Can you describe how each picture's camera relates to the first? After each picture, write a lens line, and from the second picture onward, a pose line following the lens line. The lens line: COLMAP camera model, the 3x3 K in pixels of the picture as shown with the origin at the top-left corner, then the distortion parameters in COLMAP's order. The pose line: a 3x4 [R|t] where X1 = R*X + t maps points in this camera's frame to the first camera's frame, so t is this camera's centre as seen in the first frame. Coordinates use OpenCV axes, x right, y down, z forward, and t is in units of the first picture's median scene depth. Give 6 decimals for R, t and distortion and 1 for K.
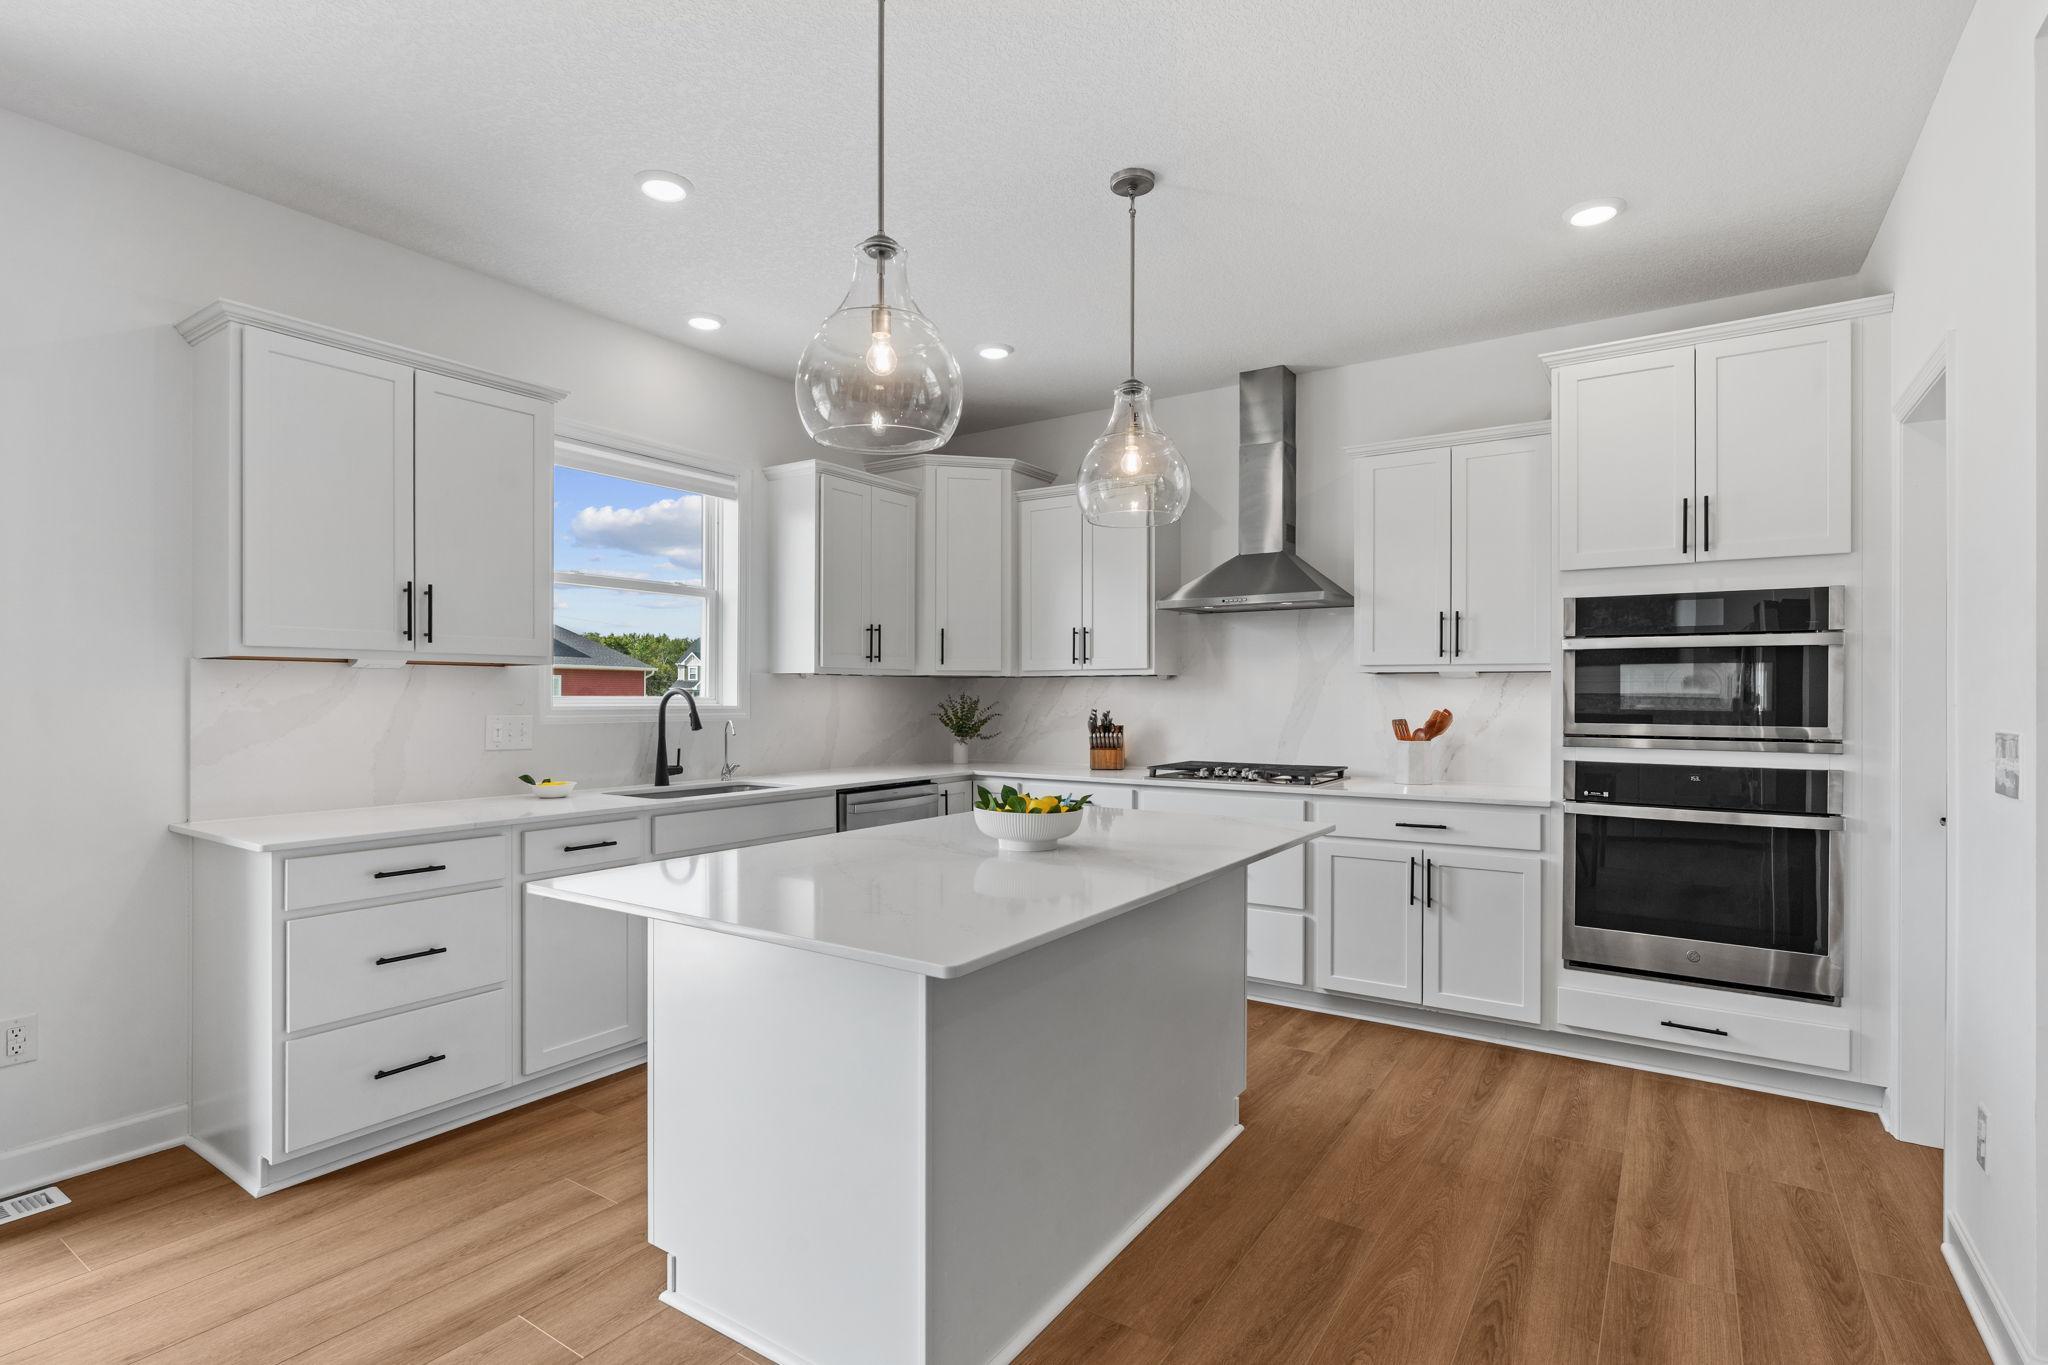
lens RADIAL K [[1019.8, 0, 1018.3], [0, 1019.8, 686.0], [0, 0, 1]] dist [-0.006658, -0.000708]
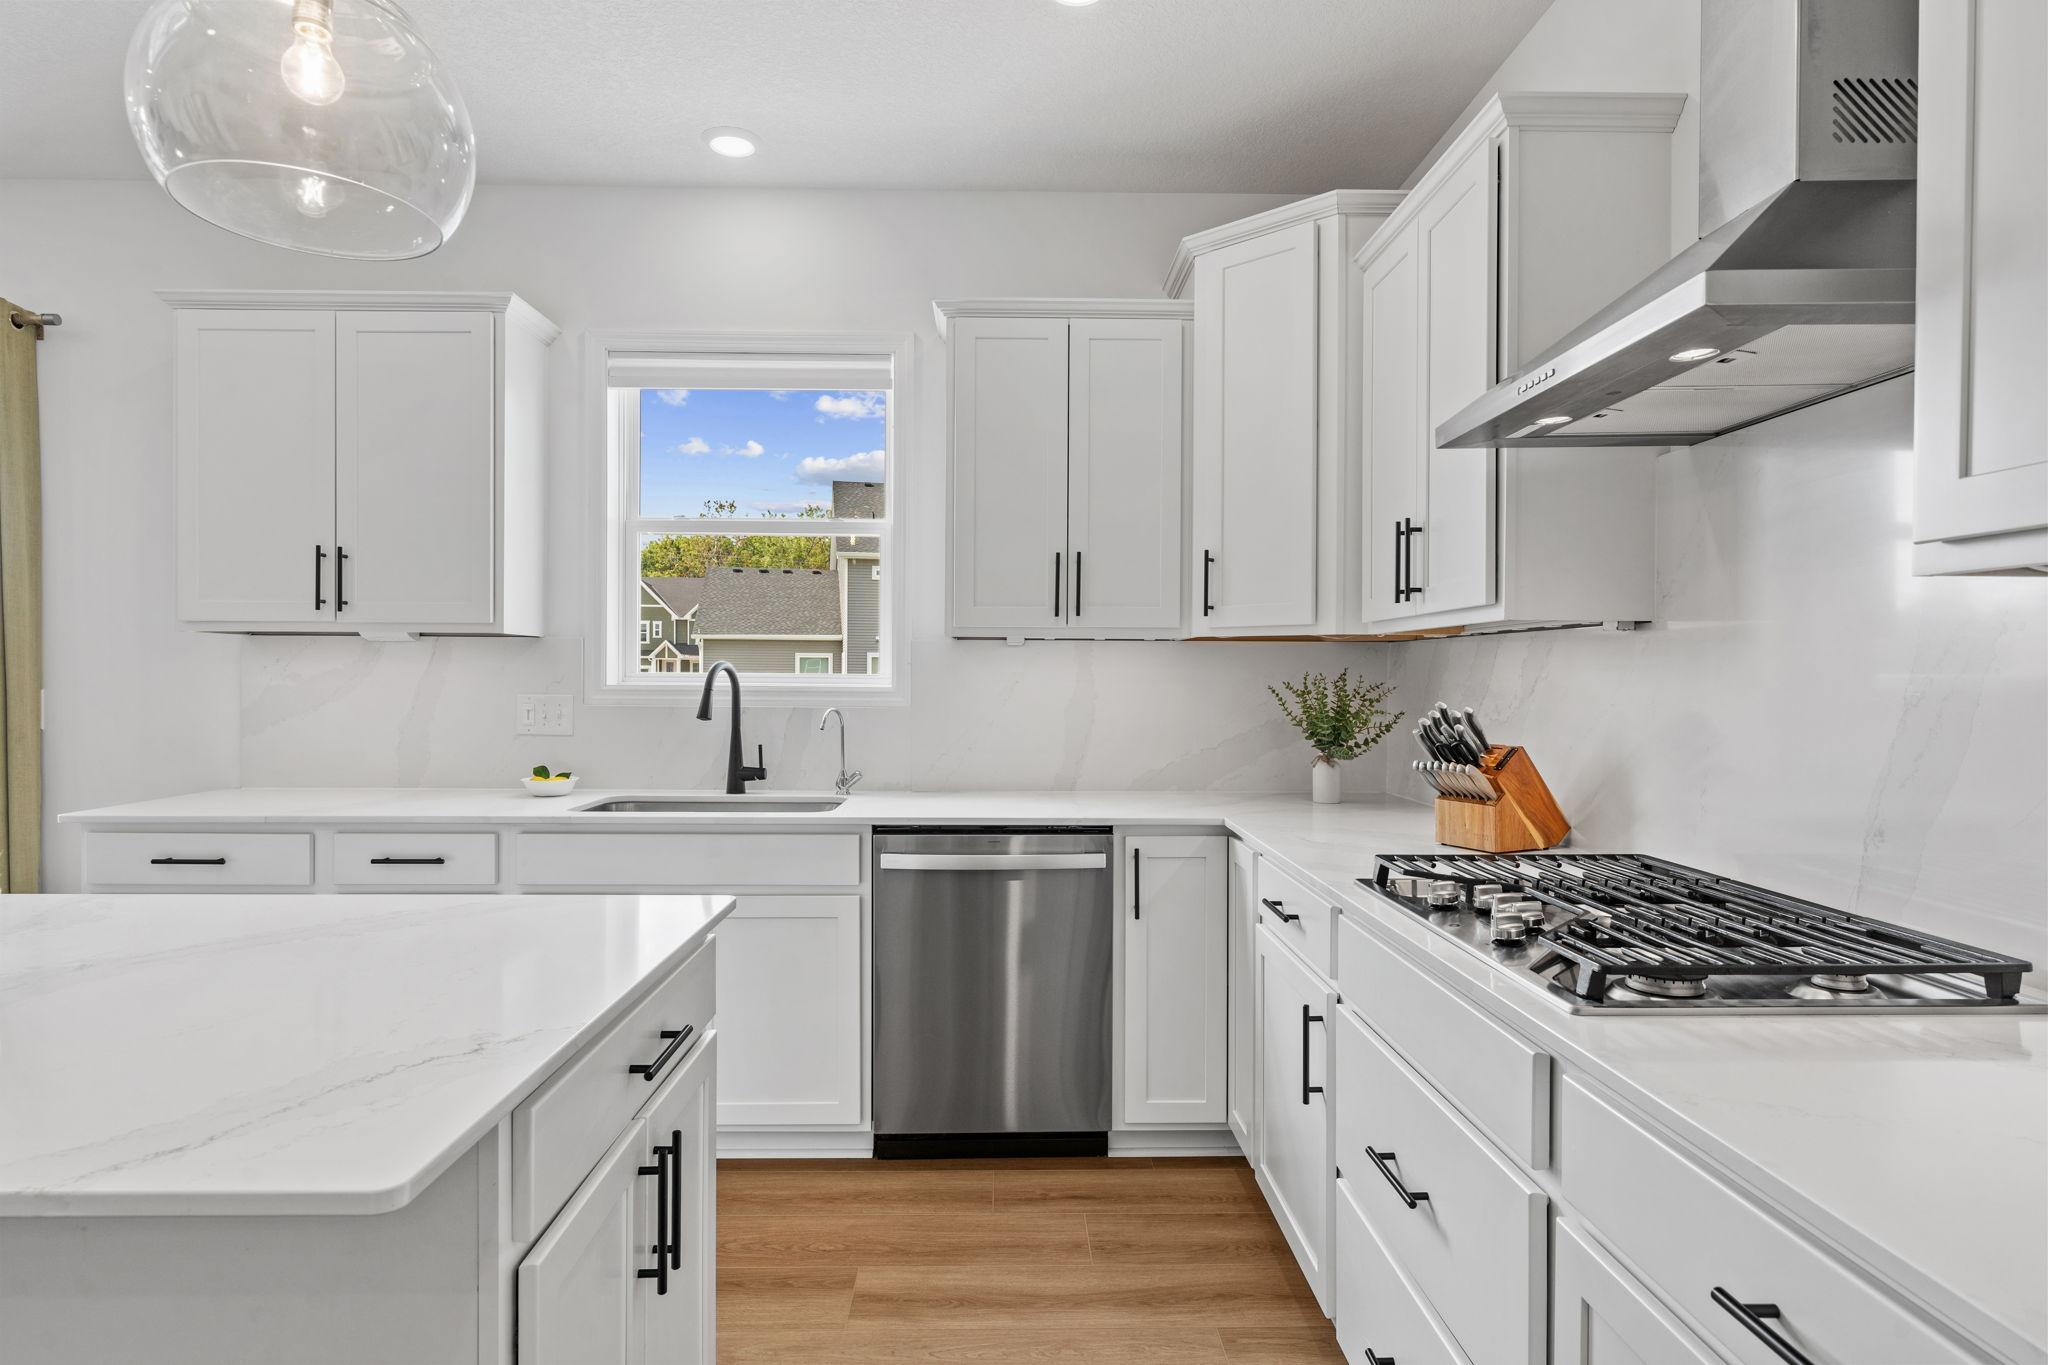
lens RADIAL K [[1147.3, 0, 1020.3], [0, 1147.3, 673.7], [0, 0, 1]] dist [0.004170, -0.000179]
pose [[0.559736, 0.002238, -0.828668, 0.455469], [0.002378, 0.999988, 0.004307, 0.007600], [0.828667, -0.004382, 0.559724, 0.702360]]
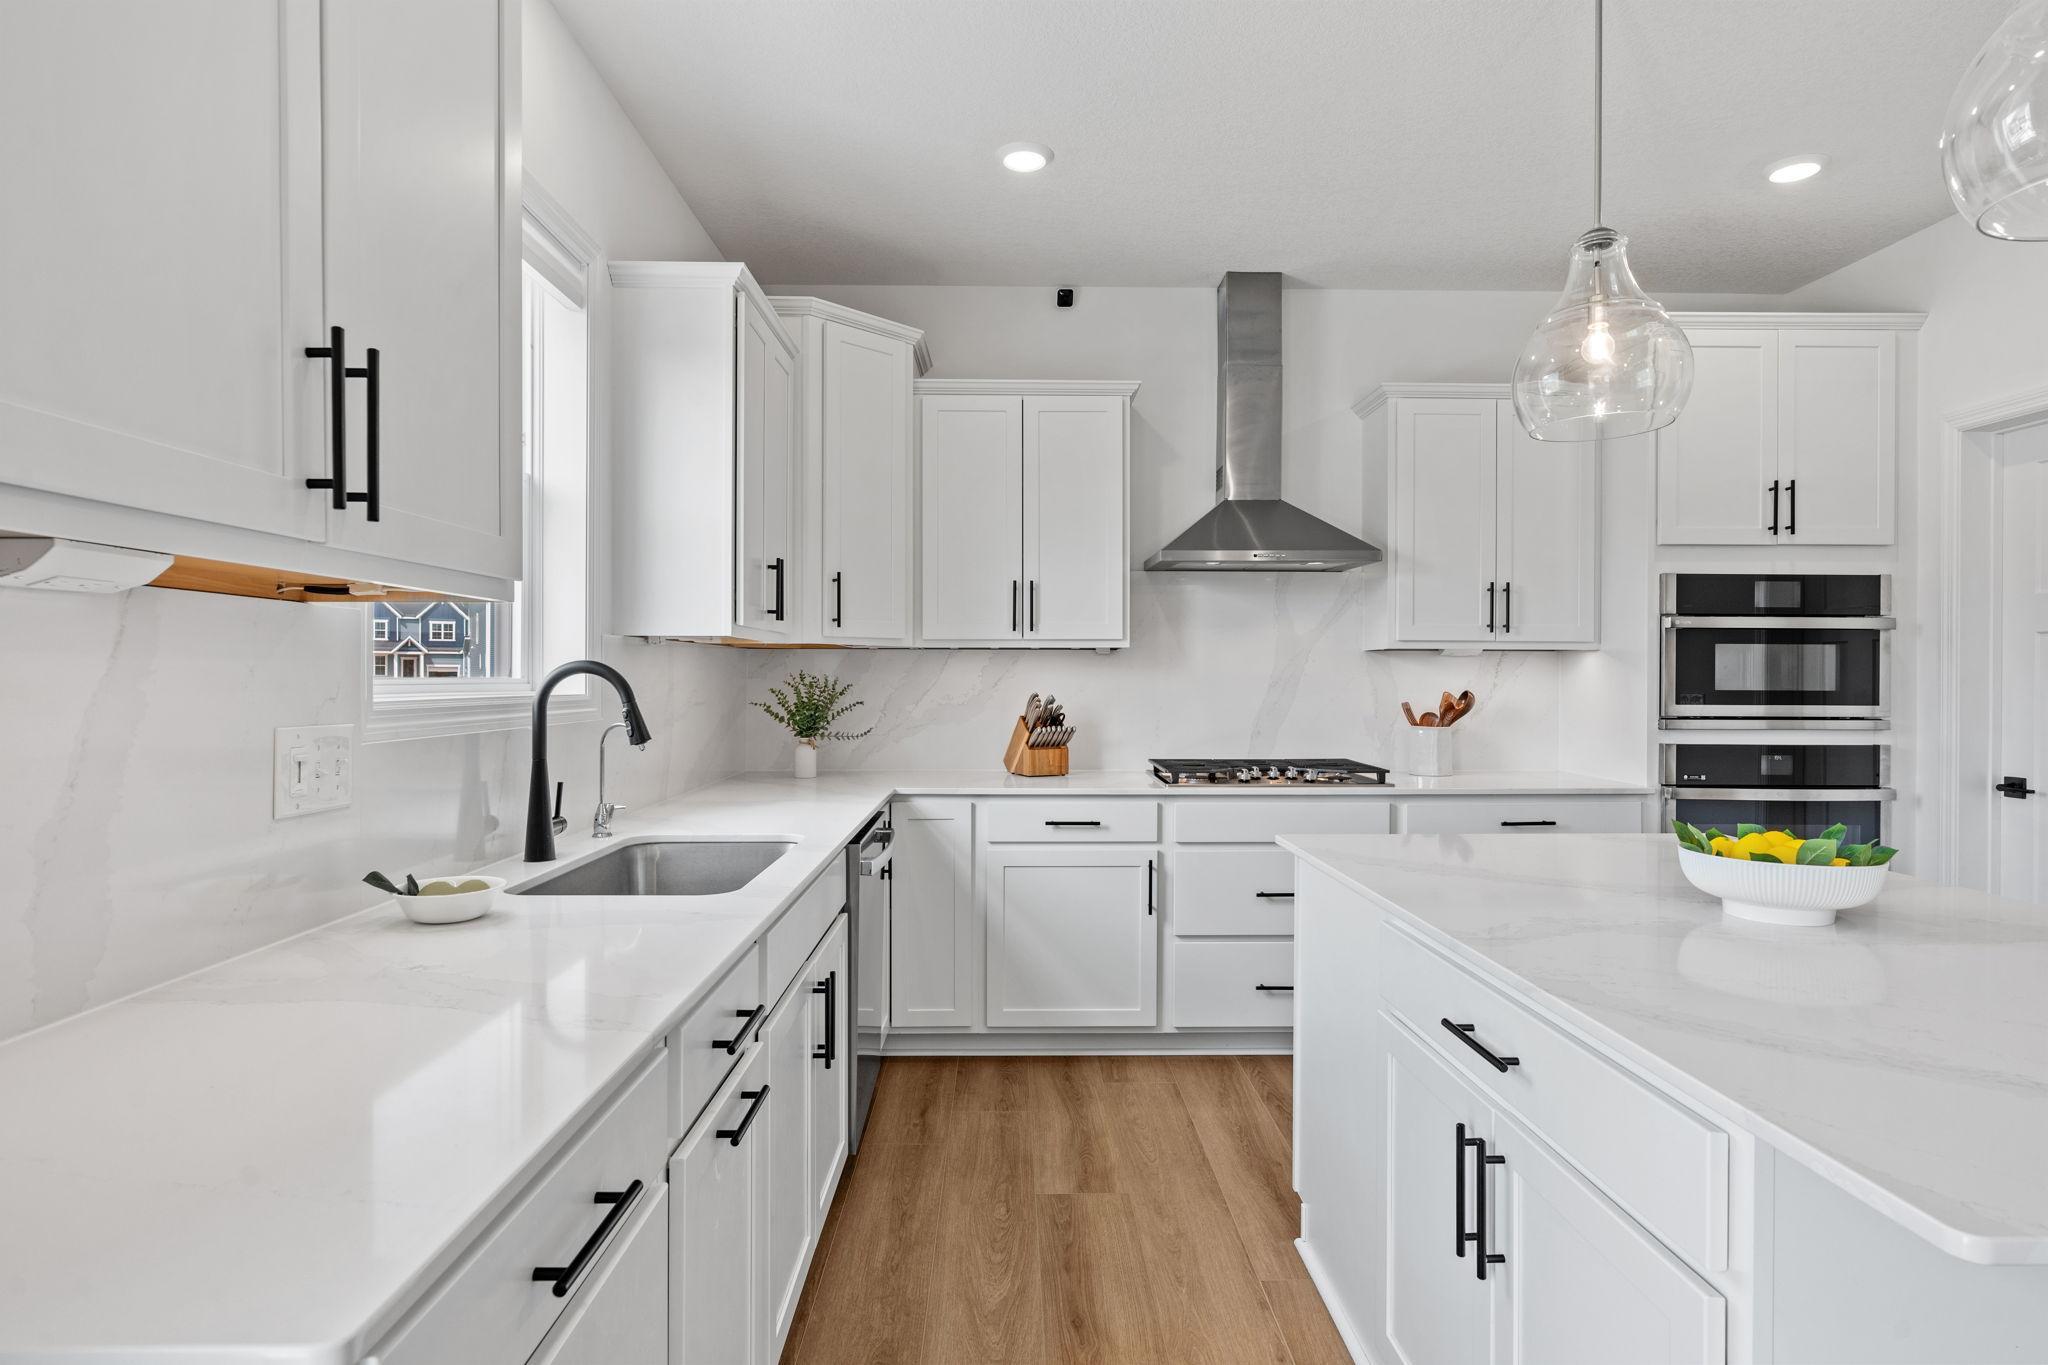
lens RADIAL K [[1114.6, 0, 1027.5], [0, 1114.6, 687.6], [0, 0, 1]] dist [-0.002112, 0.002096]
pose [[0.816465, -0.004761, 0.577375, -0.478445], [-0.006138, 0.999838, 0.016924, 0.005542], [-0.577362, -0.017362, 0.816304, 0.429883]]
